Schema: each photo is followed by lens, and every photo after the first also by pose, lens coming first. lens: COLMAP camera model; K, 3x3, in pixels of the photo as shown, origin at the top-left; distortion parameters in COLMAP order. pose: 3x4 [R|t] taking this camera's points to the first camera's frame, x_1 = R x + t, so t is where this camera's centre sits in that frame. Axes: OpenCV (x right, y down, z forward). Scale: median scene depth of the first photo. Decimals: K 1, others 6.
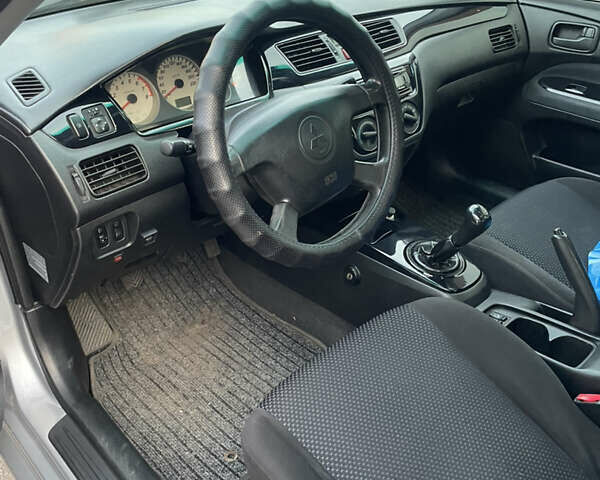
lens RADIAL K [[599.1, 0, 298.8], [0, 599.1, 237.3], [0, 0, 1]] dist [0.077475, -0.132758]
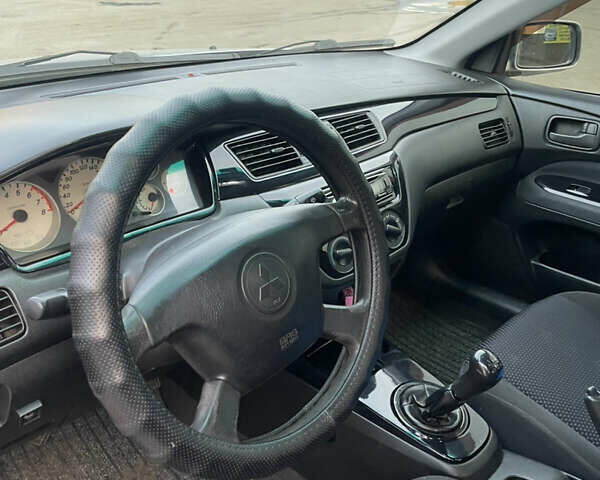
lens RADIAL K [[676.2, 0, 315.8], [0, 676.2, 240.9], [0, 0, 1]] dist [0.133288, -0.345395]
pose [[0.997465, 0.005013, 0.070983, 0.017298], [0.005438, 0.989229, -0.146275, -0.058667], [-0.070951, 0.146290, 0.986694, 0.122914]]
